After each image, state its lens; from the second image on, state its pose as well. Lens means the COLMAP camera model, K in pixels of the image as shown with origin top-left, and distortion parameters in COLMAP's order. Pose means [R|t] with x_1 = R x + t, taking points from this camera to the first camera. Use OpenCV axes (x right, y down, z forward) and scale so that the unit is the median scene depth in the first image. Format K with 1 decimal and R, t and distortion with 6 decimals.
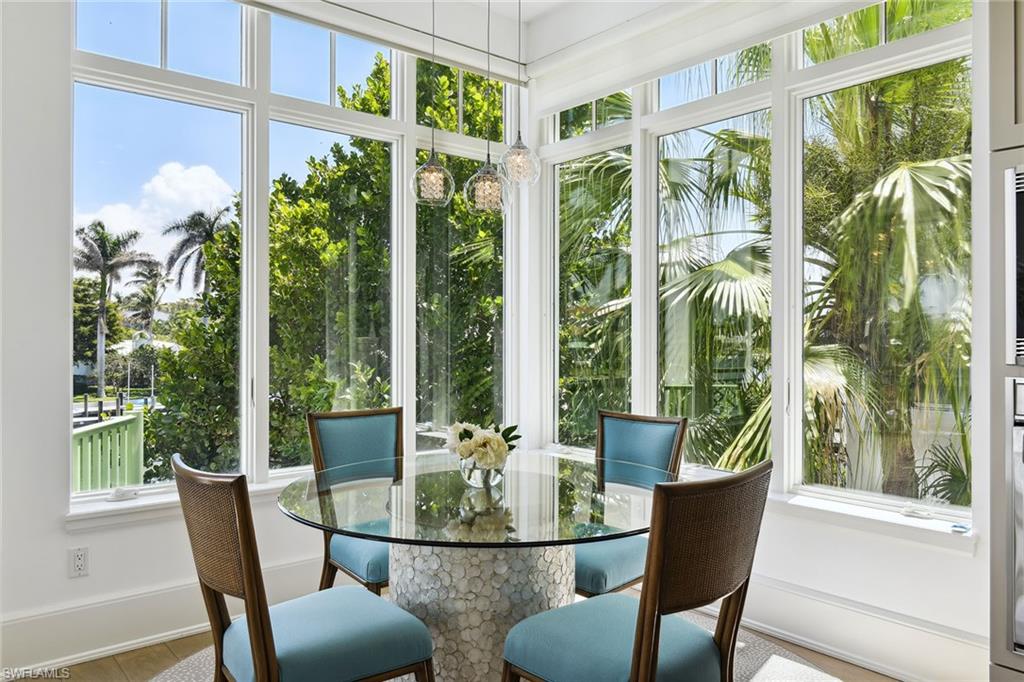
lens RADIAL K [[726.2, 0, 512.0], [0, 726.2, 341.0], [0, 0, 1]] dist [-0.040555, 0.001021]
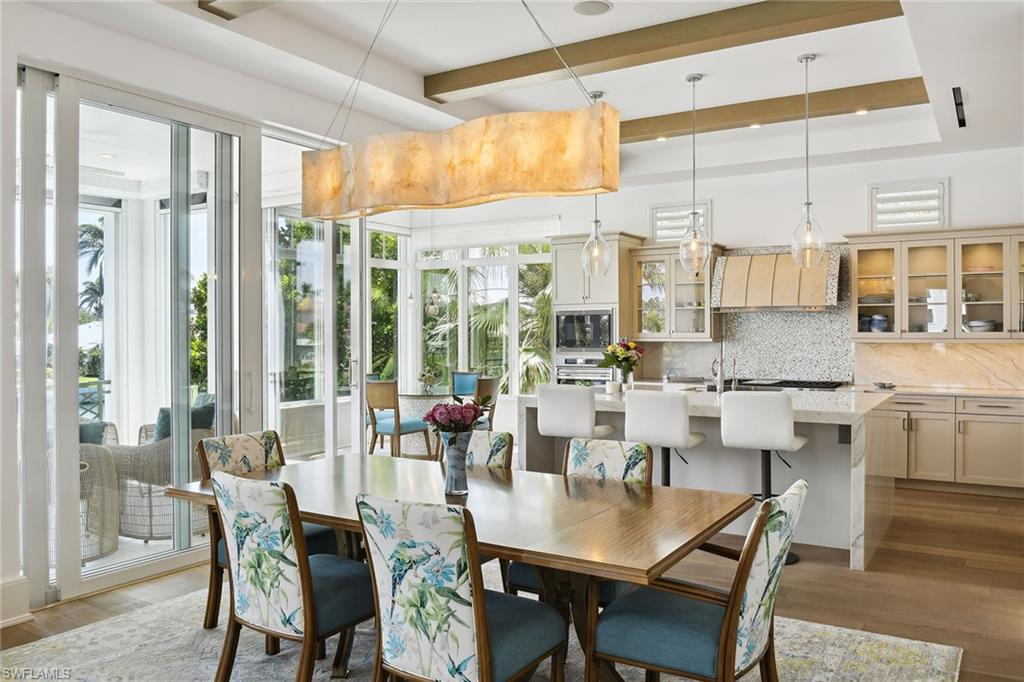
lens RADIAL K [[805.7, 0, 512.0], [0, 805.7, 341.0], [0, 0, 1]] dist [-0.008229, -0.010650]
pose [[0.945330, -0.007241, 0.326035, -0.522866], [0.005144, 0.999960, 0.007293, -0.030536], [-0.326074, -0.005217, 0.945330, -1.410470]]
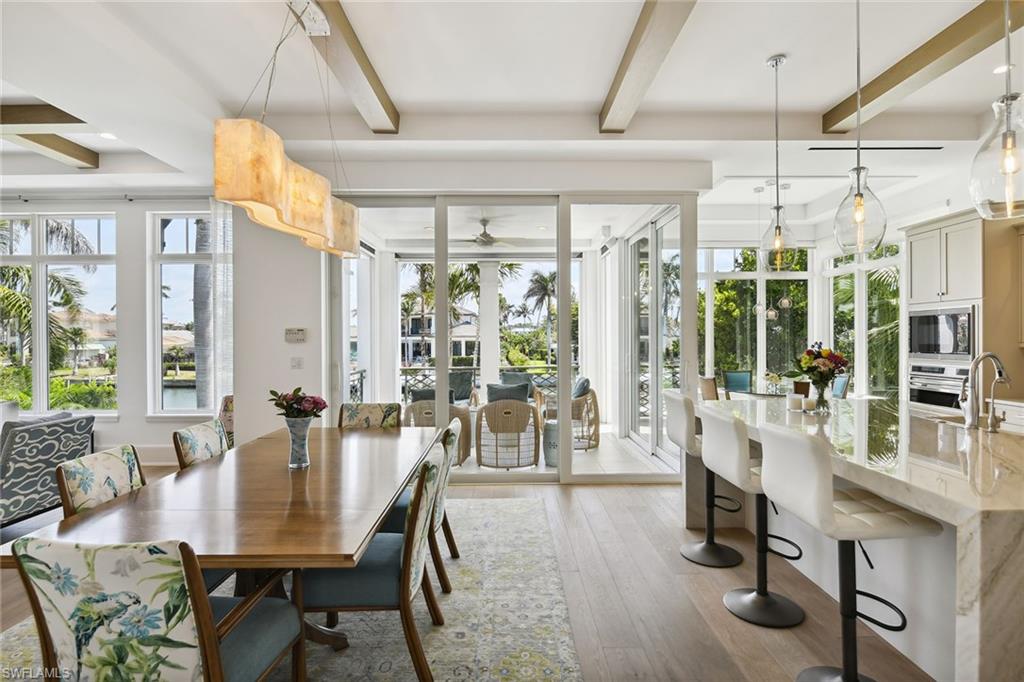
lens RADIAL K [[518.6, 0, 512.0], [0, 518.6, 341.0], [0, 0, 1]] dist [-0.000412, -0.000542]
pose [[0.775326, 0.001340, -0.631560, 0.301684], [0.001776, 0.999989, 0.004303, -0.031894], [0.631559, -0.004458, 0.775315, -0.957416]]
